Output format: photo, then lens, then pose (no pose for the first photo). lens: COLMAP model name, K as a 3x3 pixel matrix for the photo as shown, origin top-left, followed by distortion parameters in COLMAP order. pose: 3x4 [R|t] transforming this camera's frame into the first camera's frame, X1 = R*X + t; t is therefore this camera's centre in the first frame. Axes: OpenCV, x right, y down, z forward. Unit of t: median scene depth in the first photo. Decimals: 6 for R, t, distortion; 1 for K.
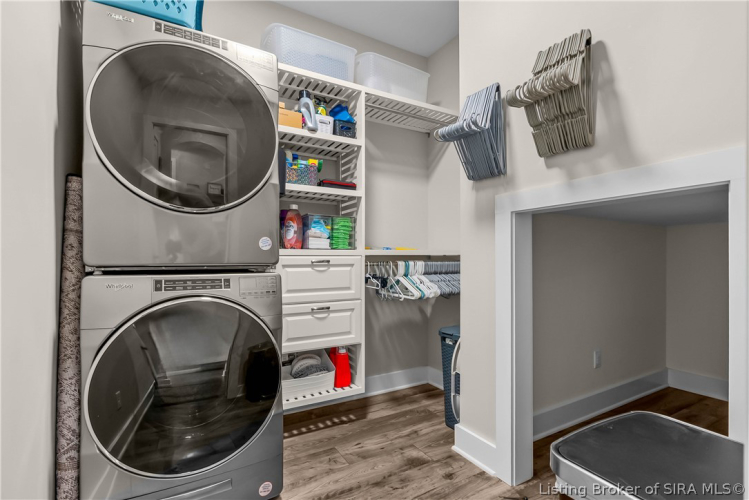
lens RADIAL K [[355.2, 0, 379.9], [0, 355.2, 256.3], [0, 0, 1]] dist [-0.002205, -0.000383]
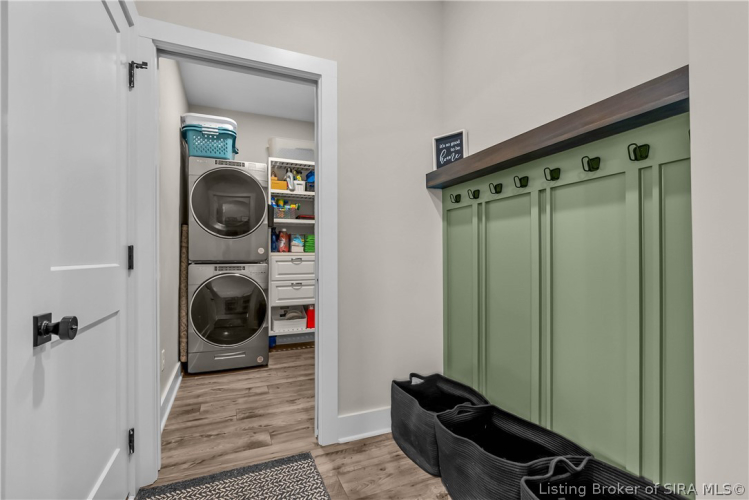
lens RADIAL K [[345.0, 0, 373.8], [0, 345.0, 252.5], [0, 0, 1]] dist [0.002065, 0.000075]
pose [[0.989372, -0.001981, -0.145392, 0.639797], [0.001345, 0.999989, -0.004474, -0.013253], [0.145399, 0.004231, 0.989364, -0.960671]]
